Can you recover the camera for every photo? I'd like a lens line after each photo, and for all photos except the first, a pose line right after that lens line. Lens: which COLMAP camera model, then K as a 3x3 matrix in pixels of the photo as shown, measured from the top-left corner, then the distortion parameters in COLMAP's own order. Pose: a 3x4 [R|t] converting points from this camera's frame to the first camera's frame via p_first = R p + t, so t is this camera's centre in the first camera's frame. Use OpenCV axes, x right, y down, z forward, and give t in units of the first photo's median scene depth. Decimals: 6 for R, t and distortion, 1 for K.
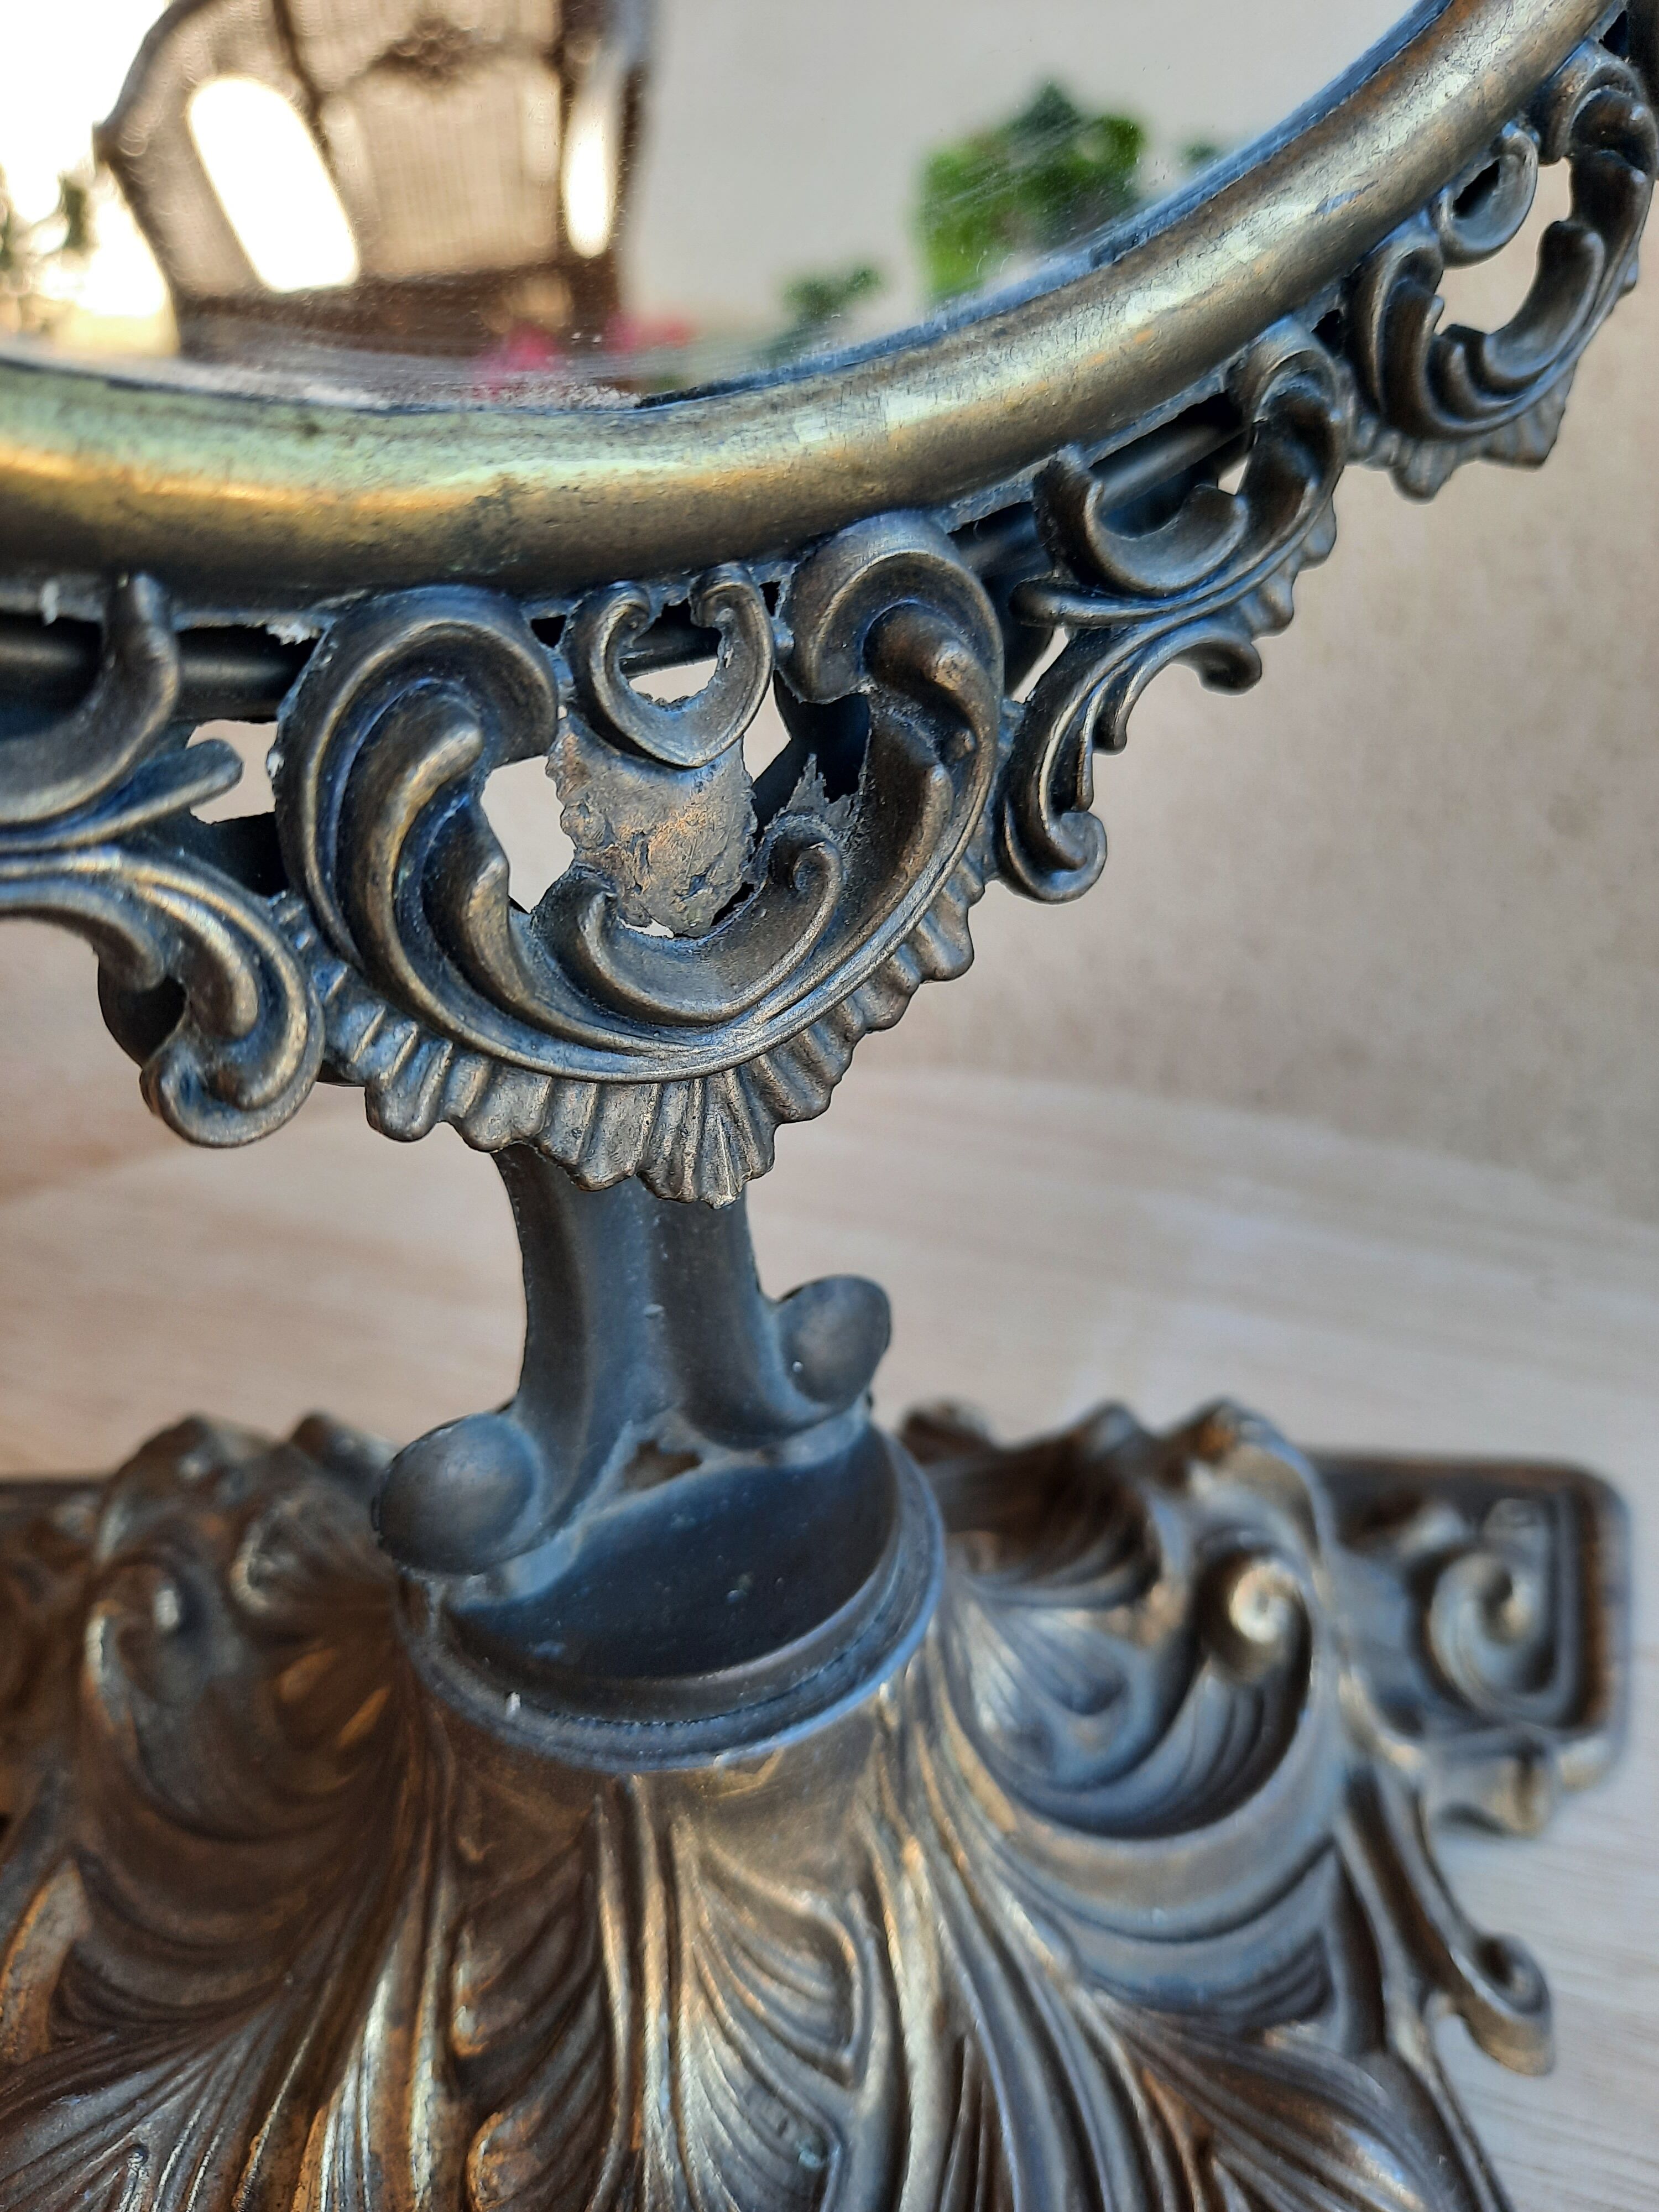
lens RADIAL K [[1681.0, 0, 821.1], [0, 1681.0, 1130.6], [0, 0, 1]] dist [-0.010485, -0.016941]
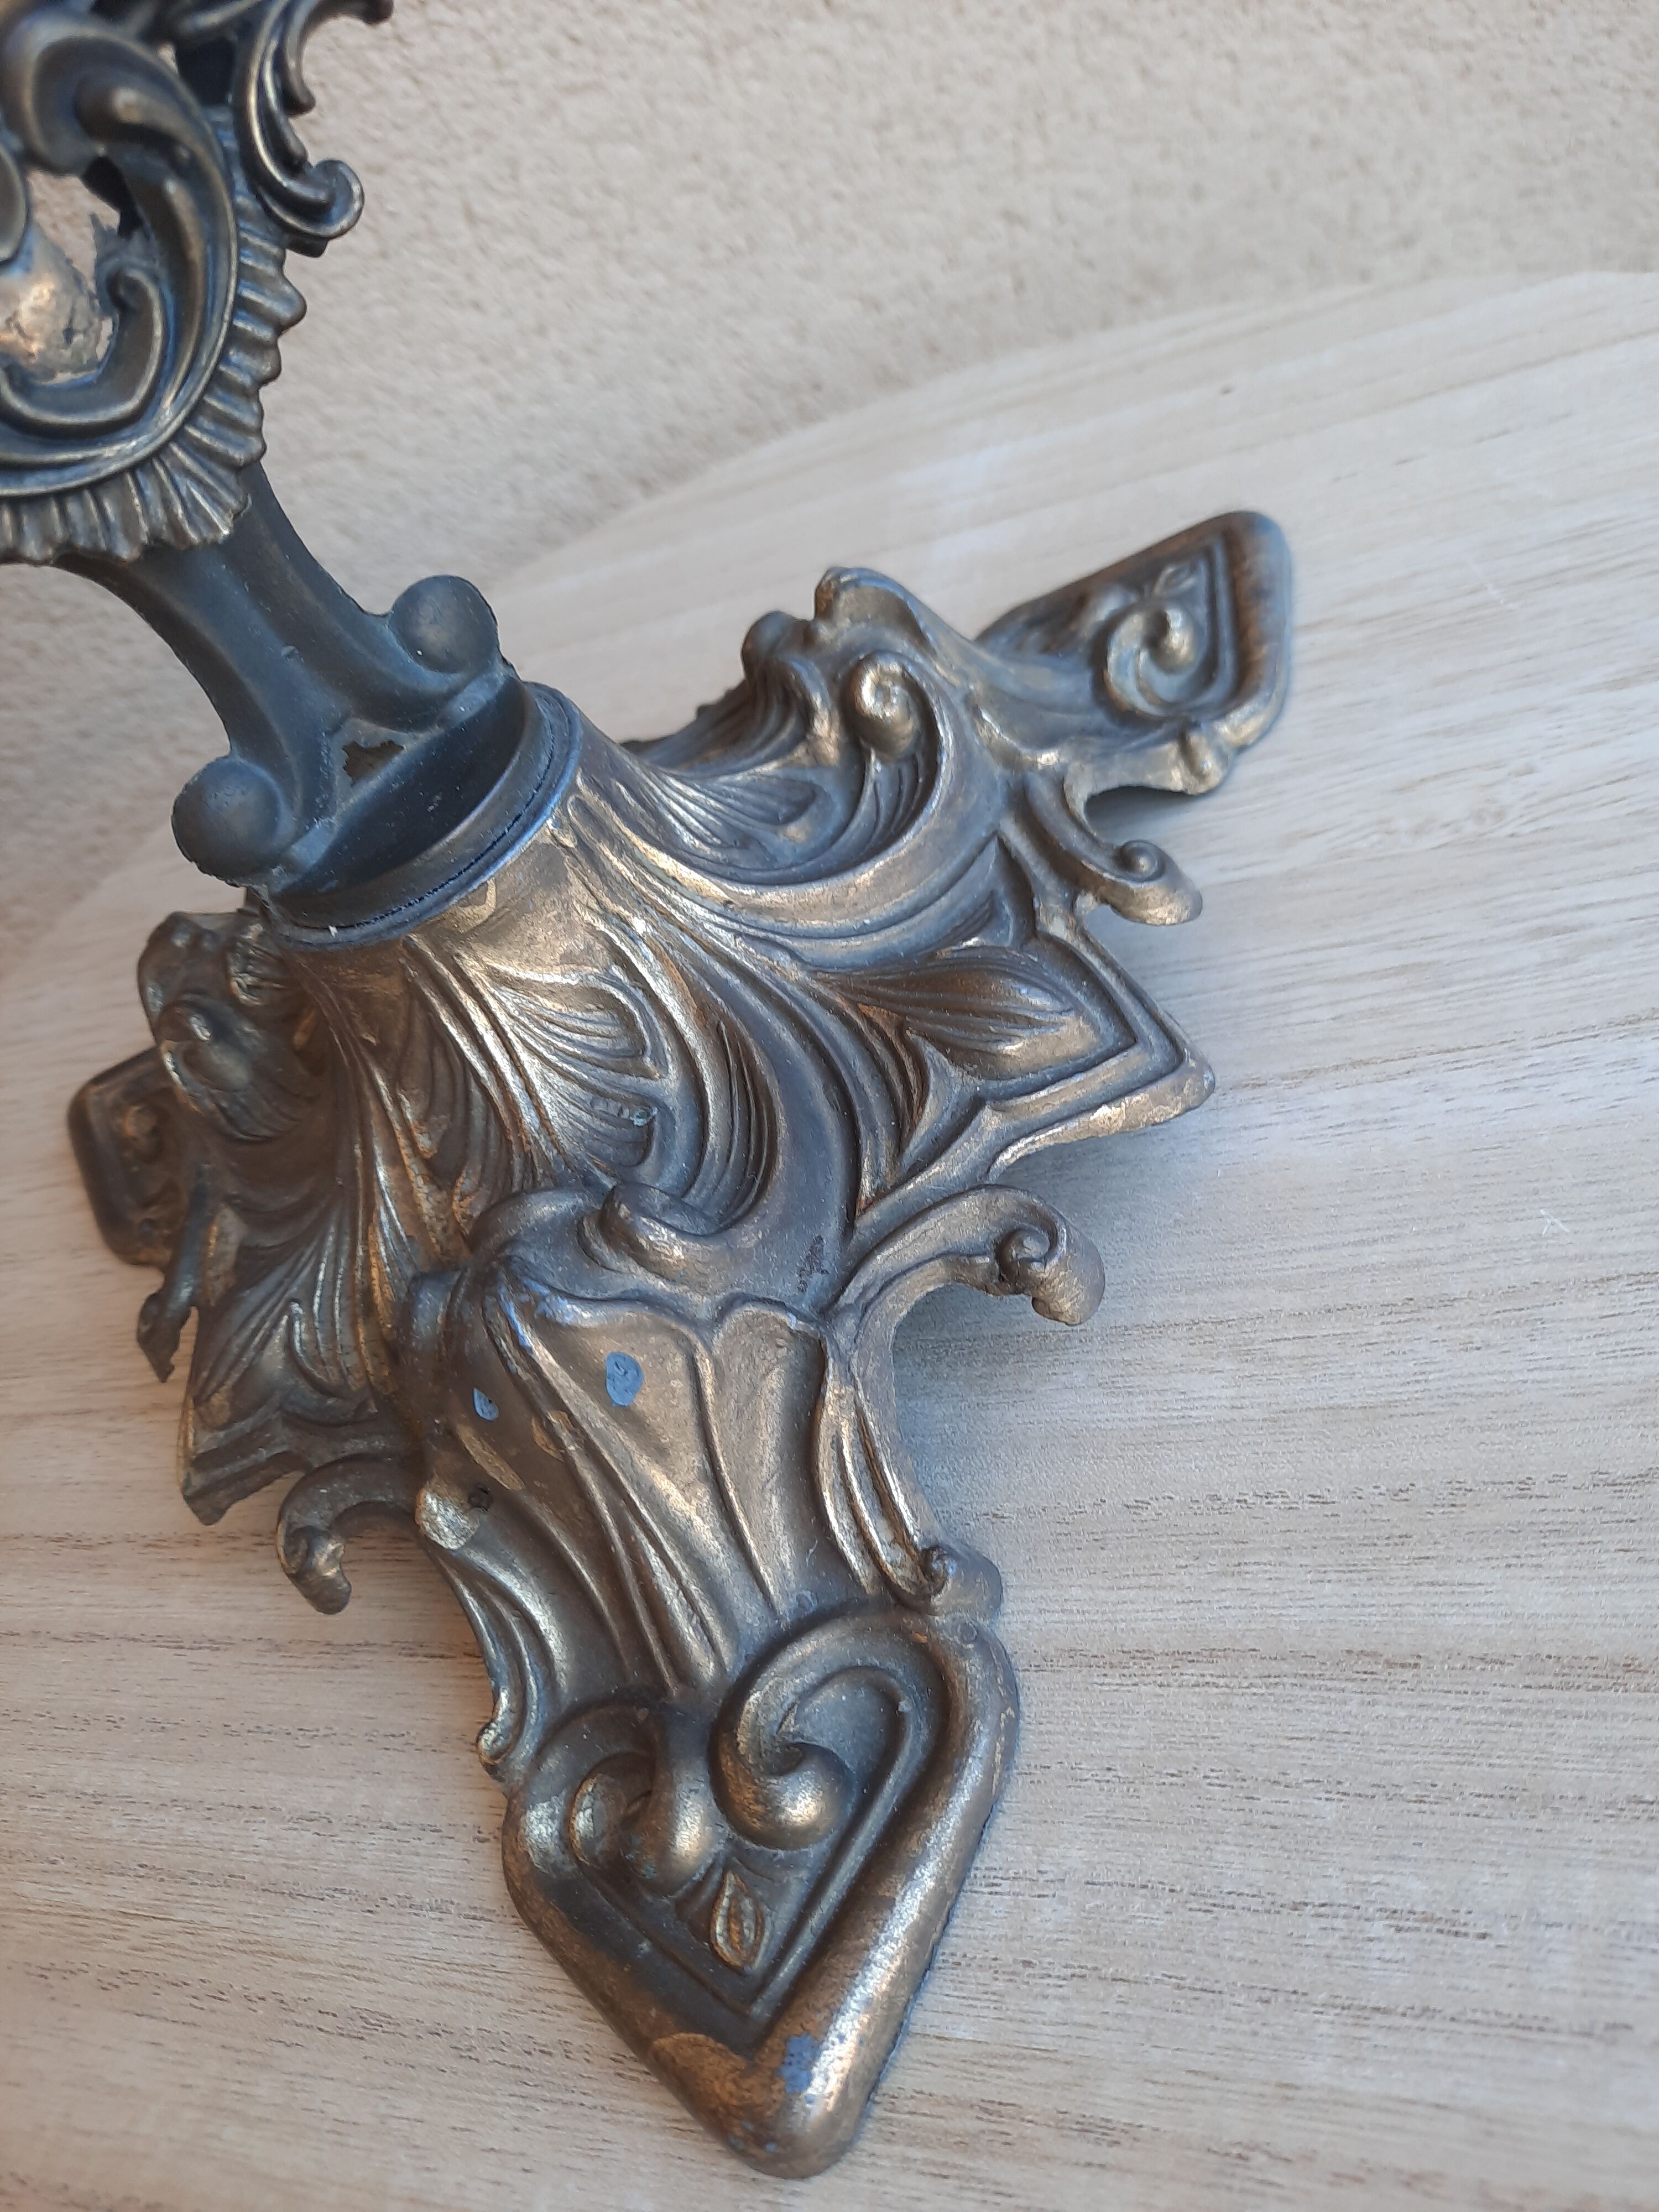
lens RADIAL K [[1681.0, 0, 821.1], [0, 1681.0, 1130.6], [0, 0, 1]] dist [-0.010485, -0.016941]
pose [[0.904022, -0.386803, -0.182008, 0.401567], [0.422009, 0.875441, 0.235608, 0.309926], [0.068203, -0.289804, 0.954653, -0.451324]]
